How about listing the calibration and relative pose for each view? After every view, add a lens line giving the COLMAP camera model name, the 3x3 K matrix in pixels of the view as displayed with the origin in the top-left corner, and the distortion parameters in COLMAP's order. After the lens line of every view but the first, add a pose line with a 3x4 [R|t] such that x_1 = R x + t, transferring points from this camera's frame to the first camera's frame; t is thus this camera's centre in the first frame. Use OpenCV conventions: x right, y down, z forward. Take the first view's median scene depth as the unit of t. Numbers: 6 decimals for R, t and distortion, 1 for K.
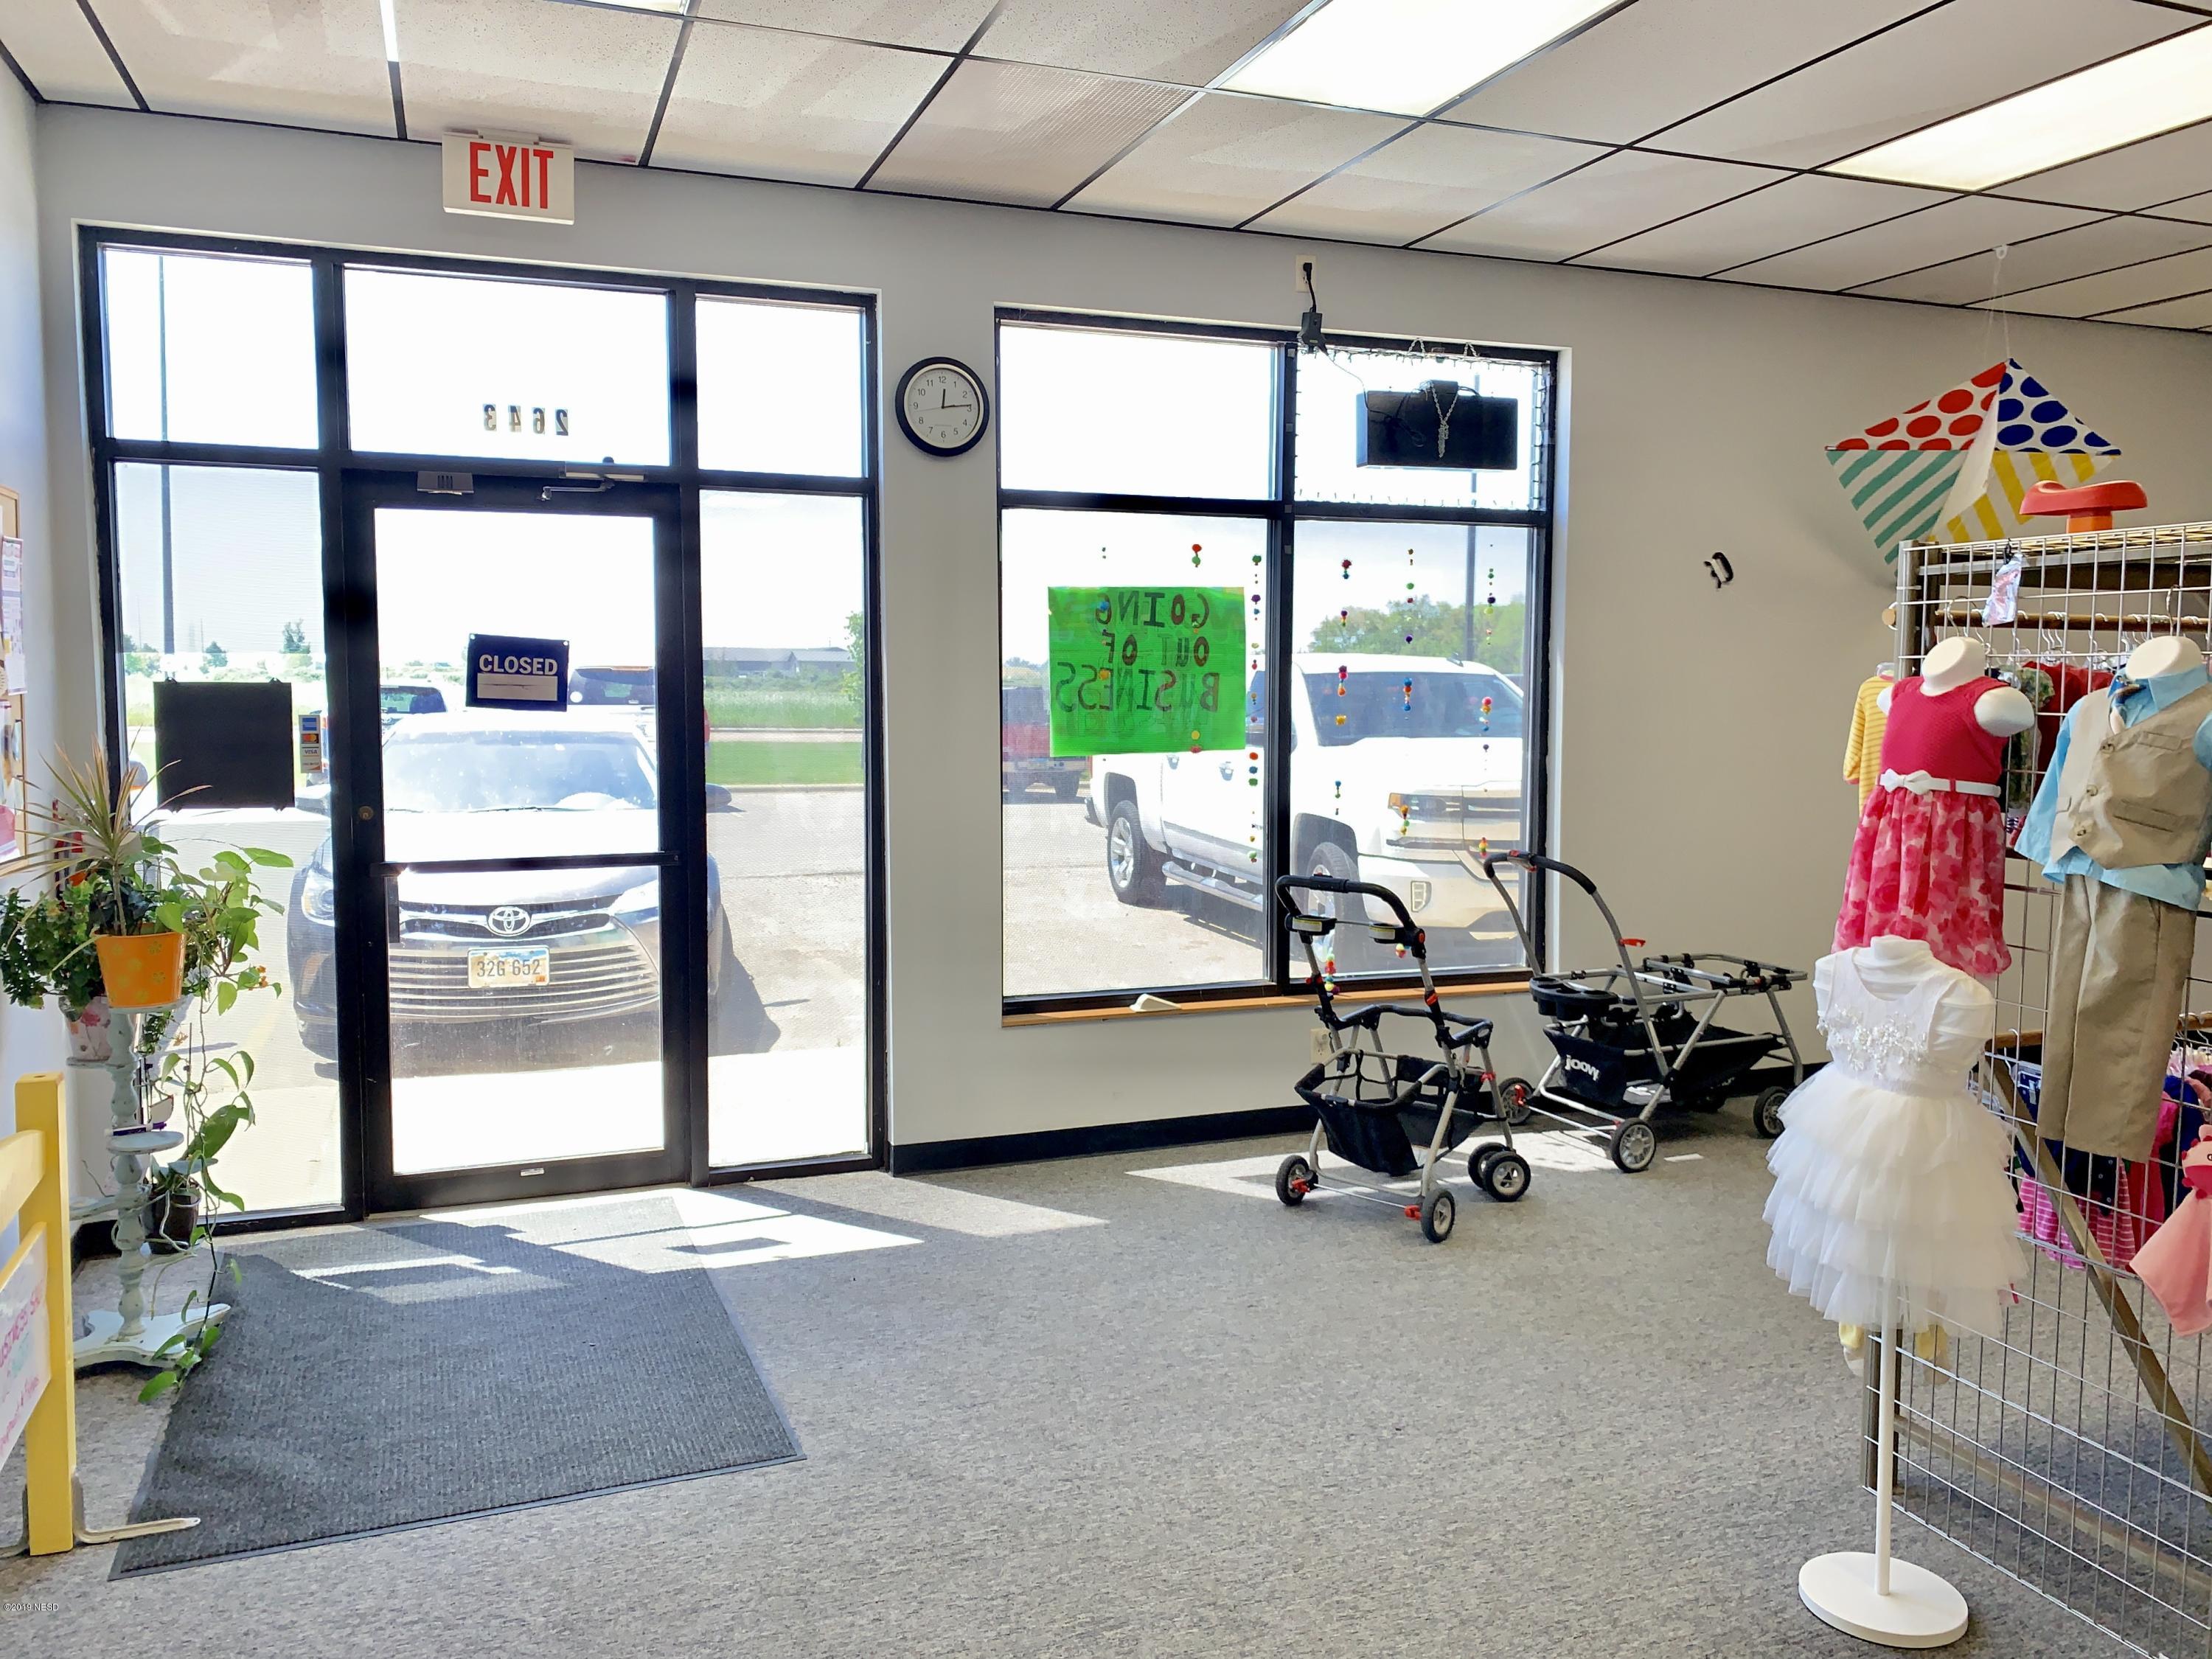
lens RADIAL K [[1718.2, 0, 1100.1], [0, 1718.2, 811.2], [0, 0, 1]] dist [0.038035, -0.003366]
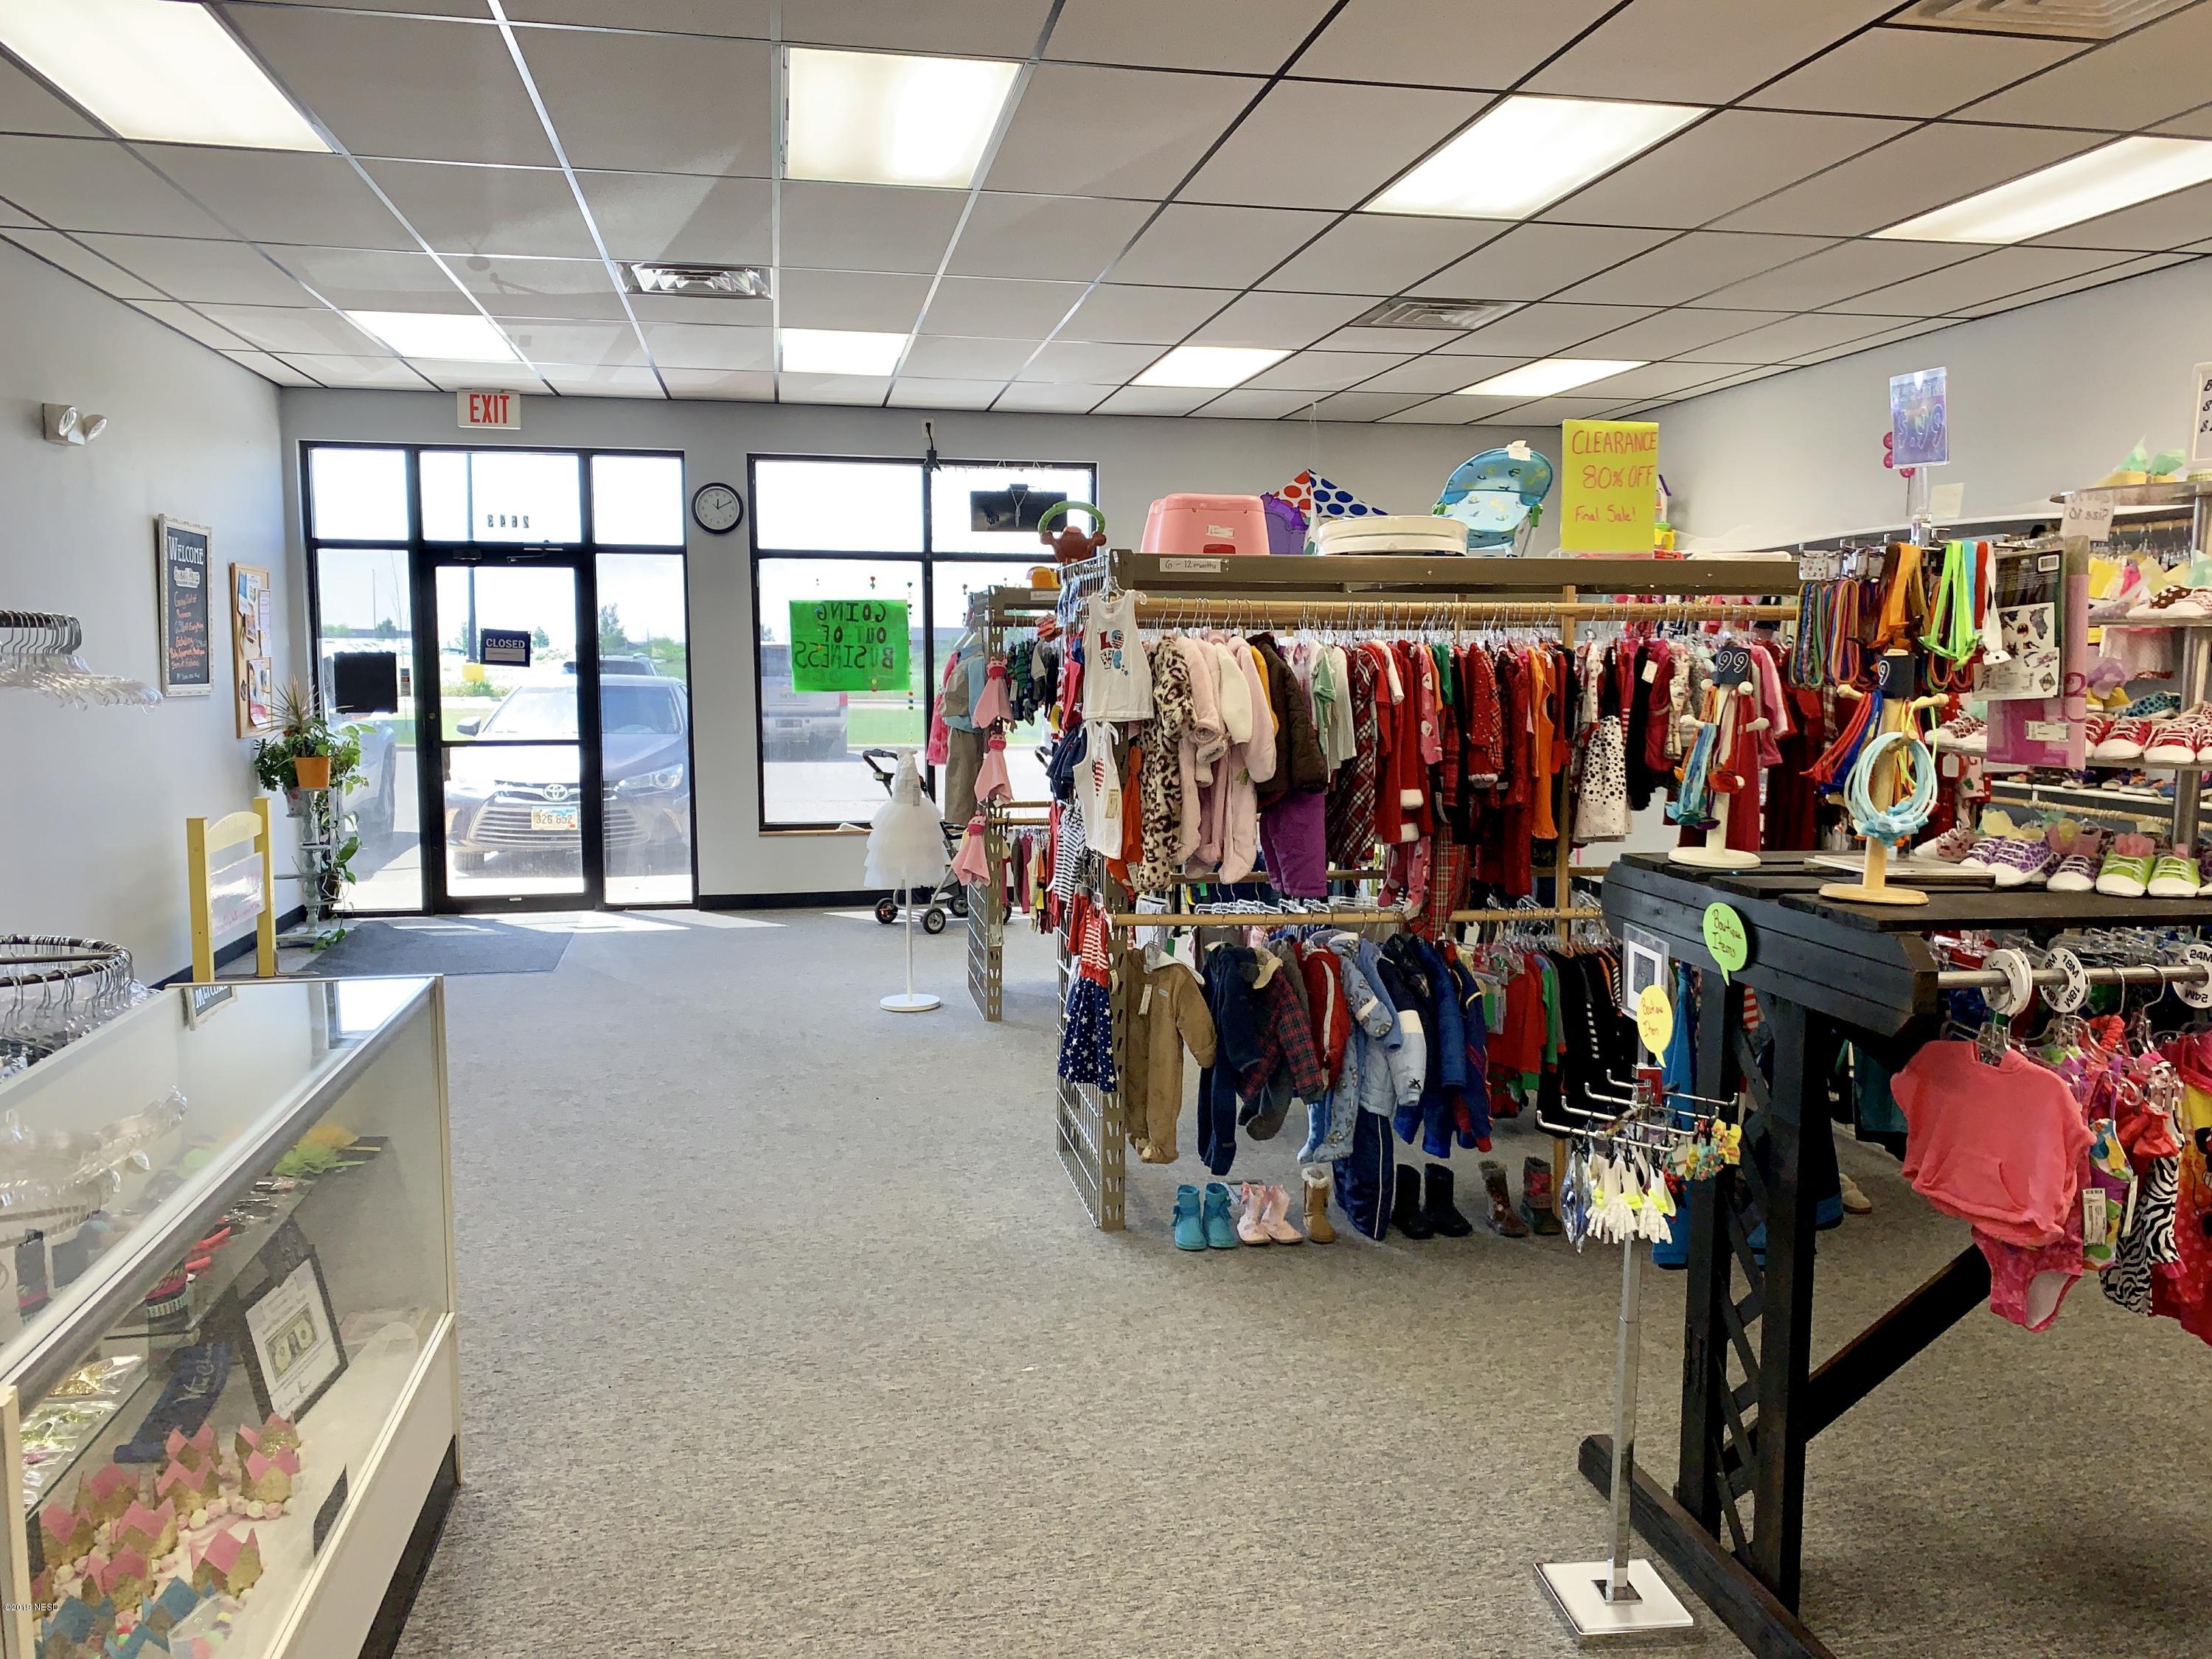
lens RADIAL K [[1718.2, 0, 1112.0], [0, 1718.2, 837.7], [0, 0, 1]] dist [0.038035, -0.003366]
pose [[0.987431, 0.013219, -0.157494, 0.643640], [-0.008915, 0.999568, 0.028003, 0.073930], [0.157796, -0.026247, 0.987123, -0.832605]]
